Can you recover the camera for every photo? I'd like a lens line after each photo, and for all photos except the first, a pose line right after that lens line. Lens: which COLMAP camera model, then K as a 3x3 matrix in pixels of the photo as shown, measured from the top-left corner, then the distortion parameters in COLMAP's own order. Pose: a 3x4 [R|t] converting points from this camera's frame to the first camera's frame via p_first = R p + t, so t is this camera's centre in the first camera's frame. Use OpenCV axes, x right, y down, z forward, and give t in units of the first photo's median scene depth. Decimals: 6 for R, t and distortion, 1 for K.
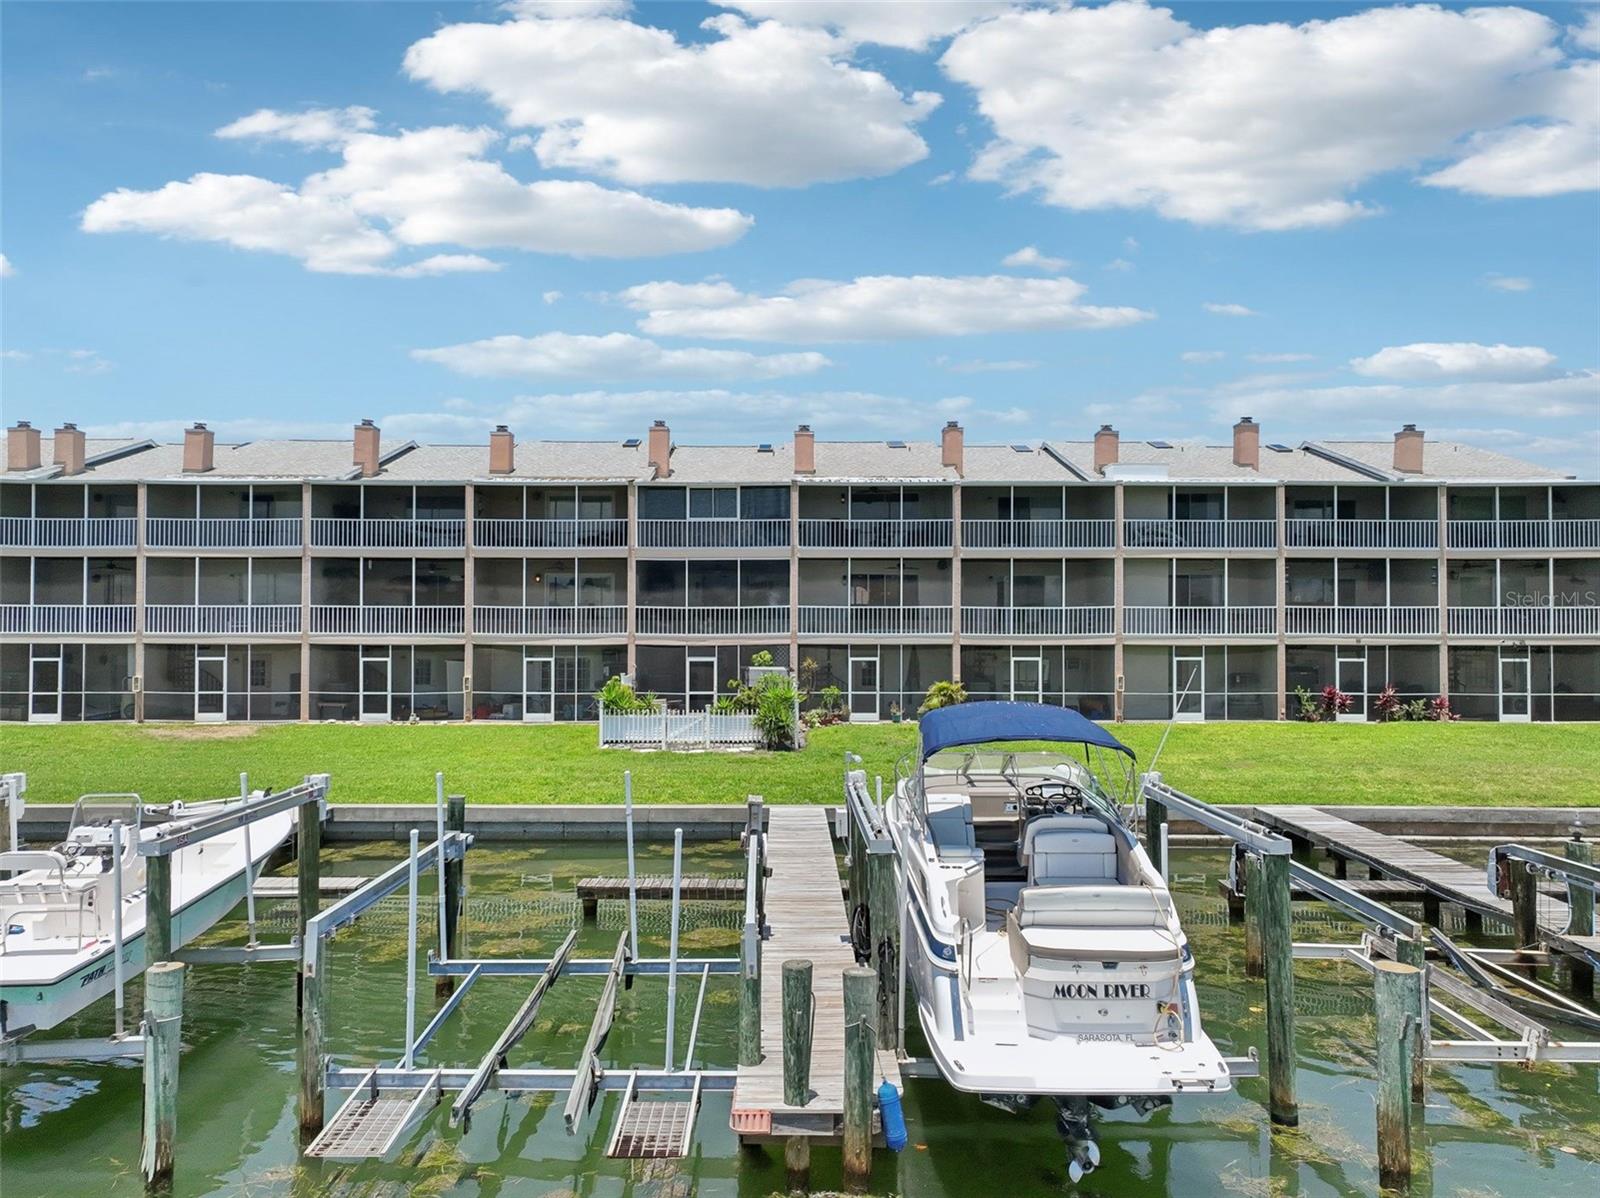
lens RADIAL K [[1167.1, 0, 796.8], [0, 1167.1, 605.8], [0, 0, 1]] dist [0.007245, 0.002490]
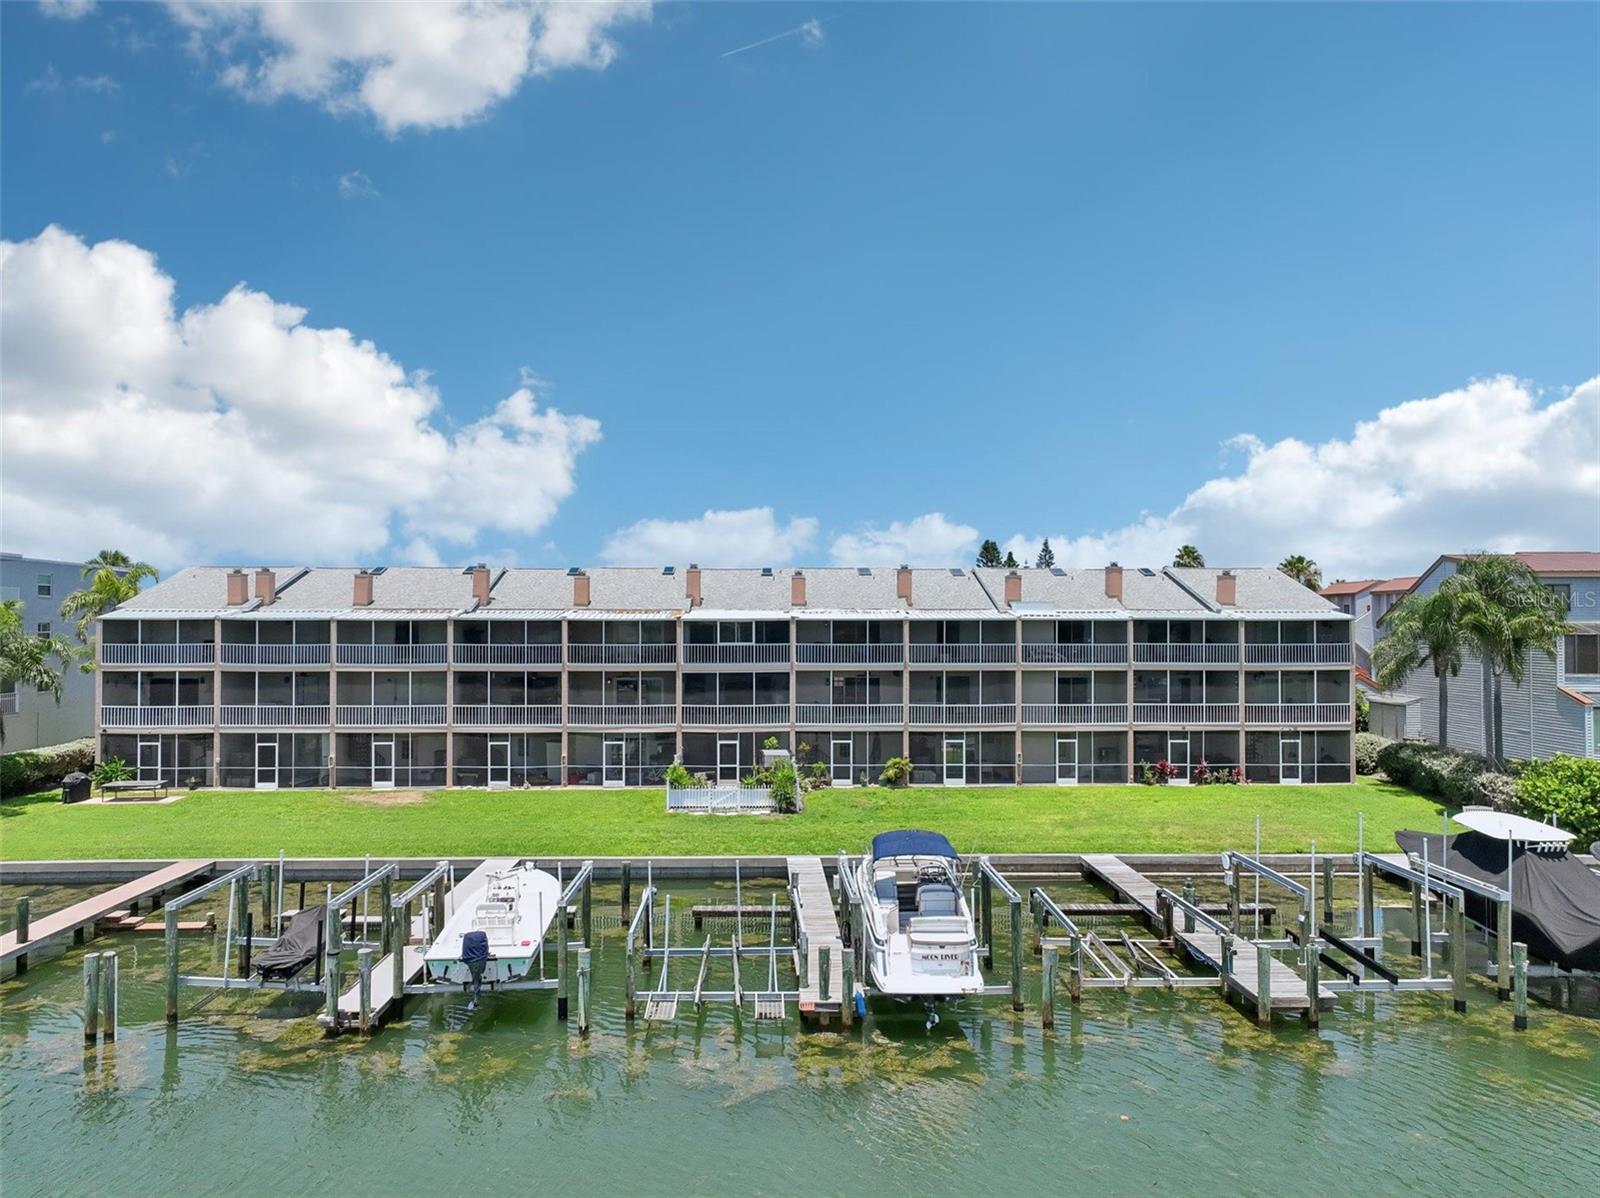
lens RADIAL K [[1167.1, 0, 796.8], [0, 1167.1, 605.8], [0, 0, 1]] dist [0.007245, 0.002490]
pose [[0.999679, -0.000179, 0.025323, -0.033978], [0.000132, 0.999998, 0.001856, -0.124867], [-0.025323, -0.001852, 0.999678, -0.434057]]
